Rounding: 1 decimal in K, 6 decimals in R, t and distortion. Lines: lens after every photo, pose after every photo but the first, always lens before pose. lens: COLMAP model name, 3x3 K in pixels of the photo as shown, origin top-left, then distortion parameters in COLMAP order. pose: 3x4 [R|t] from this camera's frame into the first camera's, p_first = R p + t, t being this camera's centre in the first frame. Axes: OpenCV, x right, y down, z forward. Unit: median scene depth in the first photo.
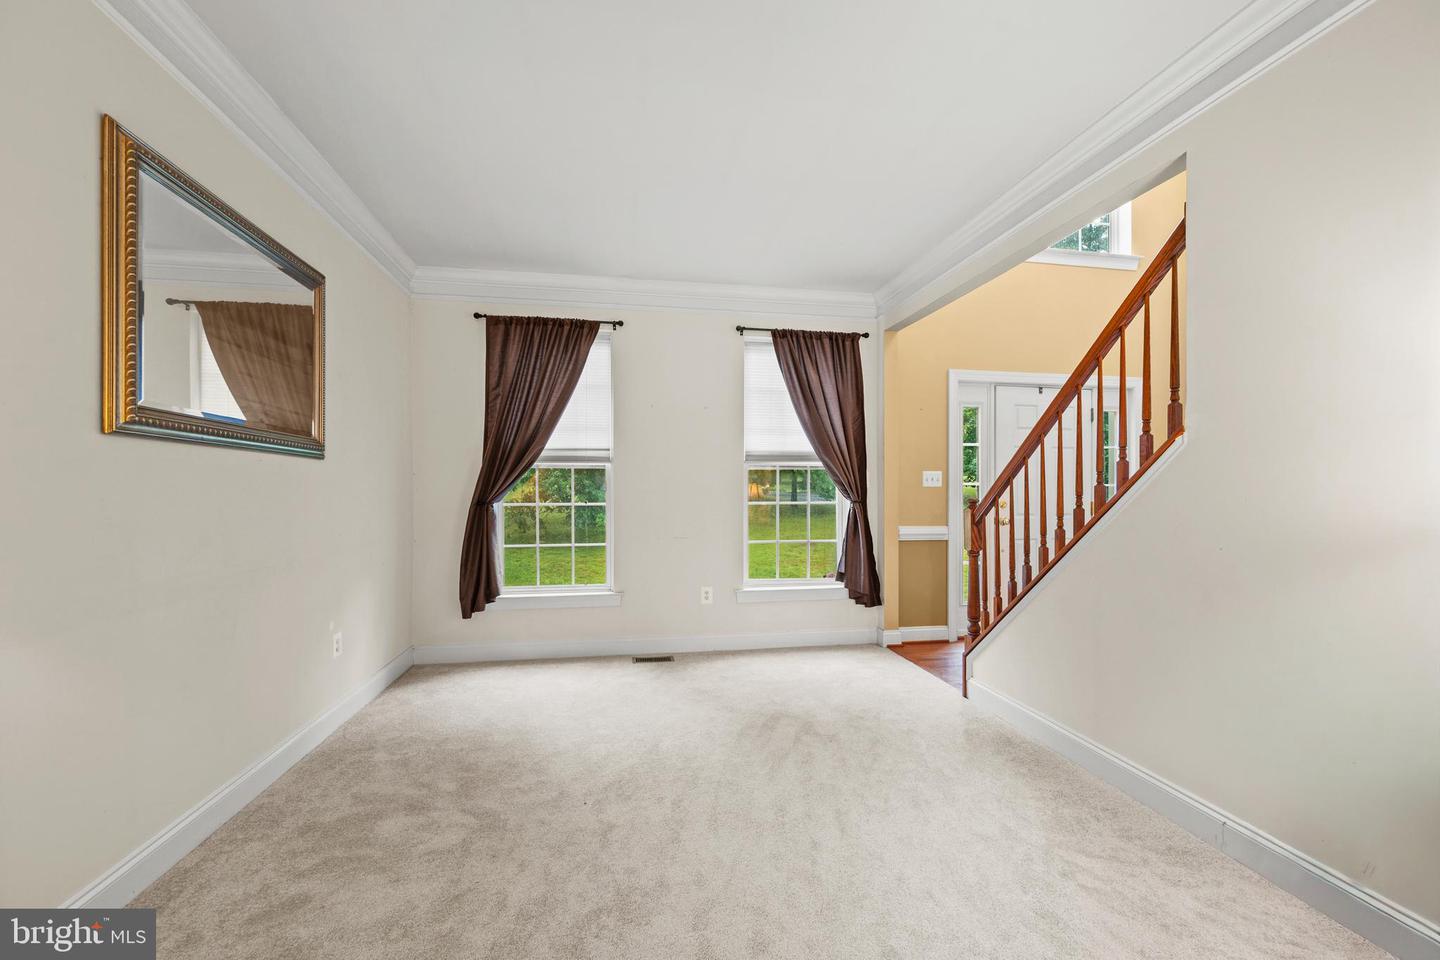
lens RADIAL K [[570.6, 0, 720.2], [0, 570.6, 489.4], [0, 0, 1]] dist [-0.001557, -0.000198]
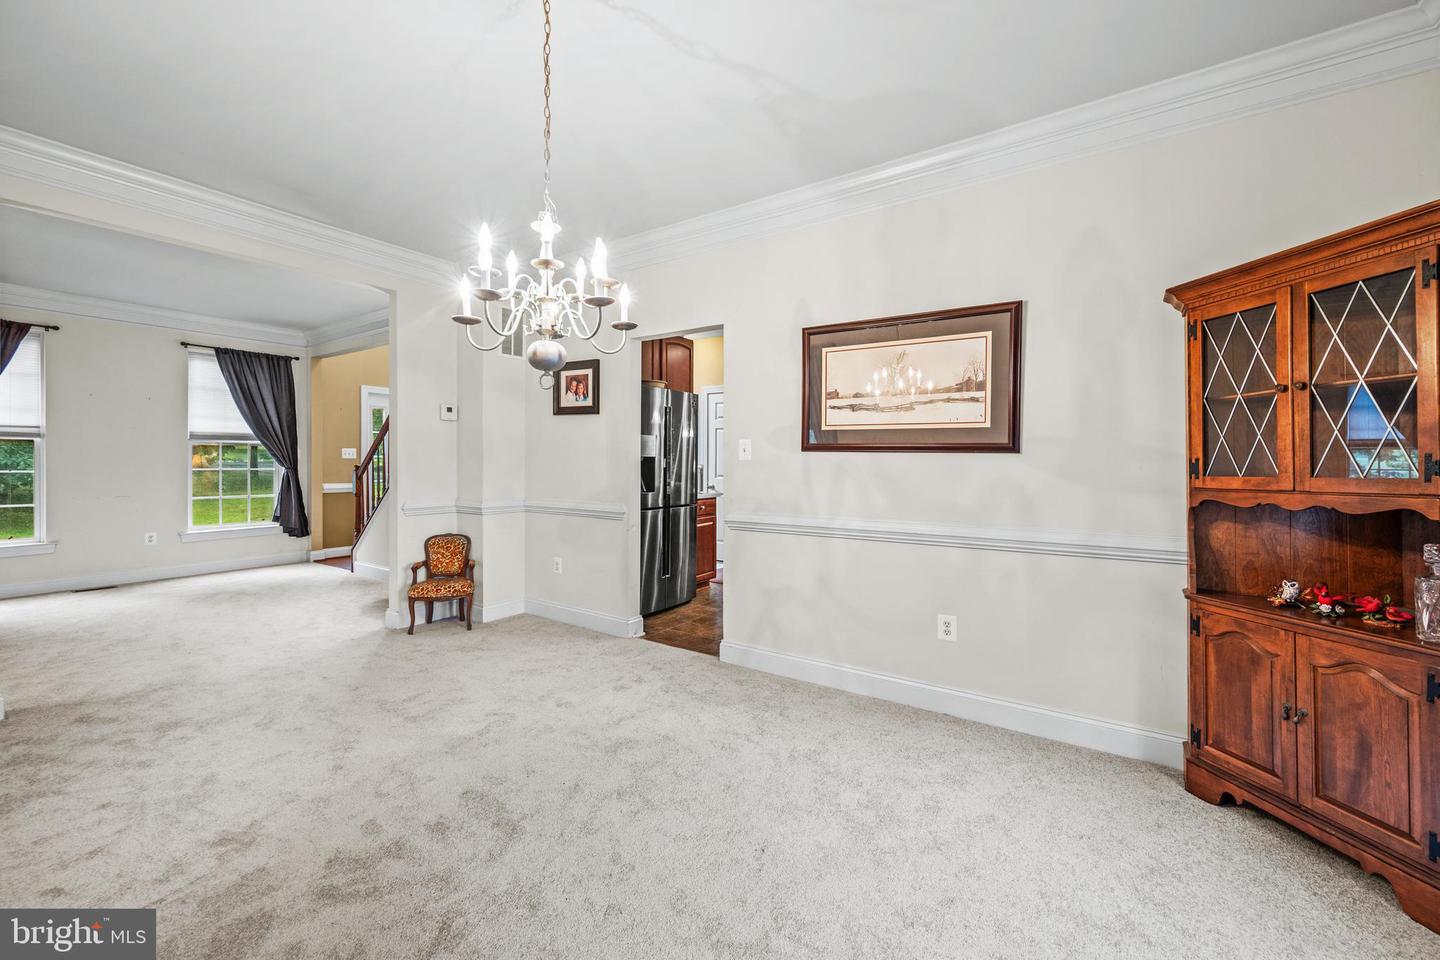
lens RADIAL K [[570.6, 0, 716.7], [0, 570.6, 463.7], [0, 0, 1]] dist [-0.001557, -0.000198]
pose [[0.693462, -0.002095, 0.720490, -0.064126], [-0.006456, 0.999938, 0.009121, -0.011383], [-0.720464, -0.010977, 0.693405, -0.868199]]
